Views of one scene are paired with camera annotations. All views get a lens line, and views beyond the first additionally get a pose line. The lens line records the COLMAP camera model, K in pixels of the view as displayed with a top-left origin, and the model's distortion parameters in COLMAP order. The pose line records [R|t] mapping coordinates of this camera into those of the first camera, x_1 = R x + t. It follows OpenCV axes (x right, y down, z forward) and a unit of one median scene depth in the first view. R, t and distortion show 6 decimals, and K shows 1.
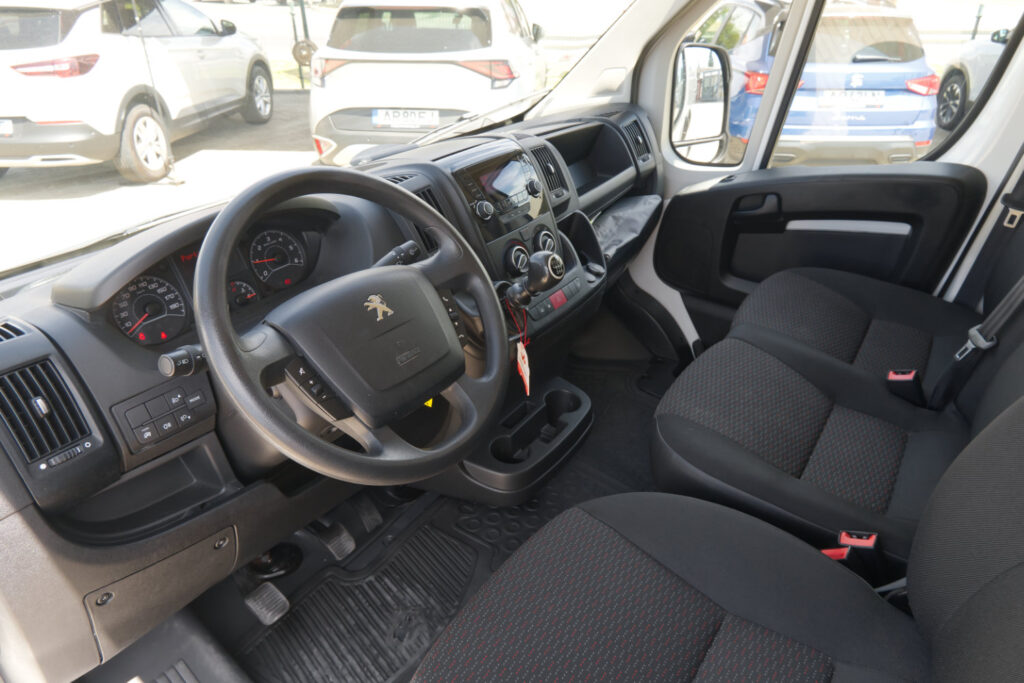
lens RADIAL K [[678.4, 0, 512.0], [0, 678.4, 341.5], [0, 0, 1]] dist [0.001750, 0.002088]
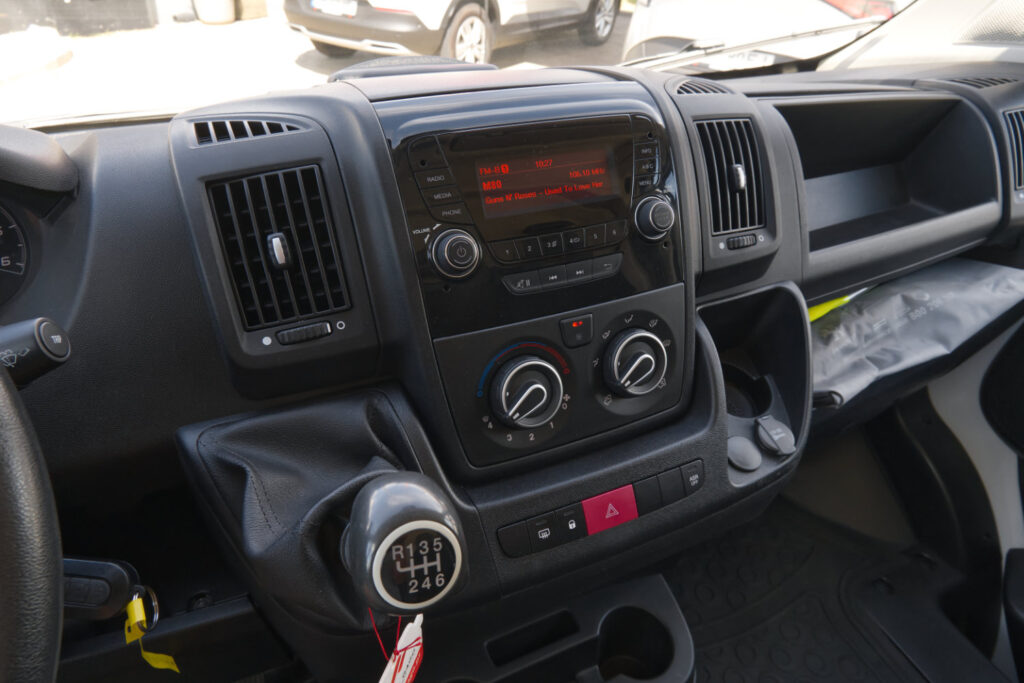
lens RADIAL K [[678.4, 0, 512.0], [0, 678.4, 341.5], [0, 0, 1]] dist [0.001750, 0.002088]
pose [[0.868756, 0.316803, -0.380656, 0.092078], [-0.285432, 0.948426, 0.137904, -0.129929], [0.404713, -0.011153, 0.914376, 0.415915]]
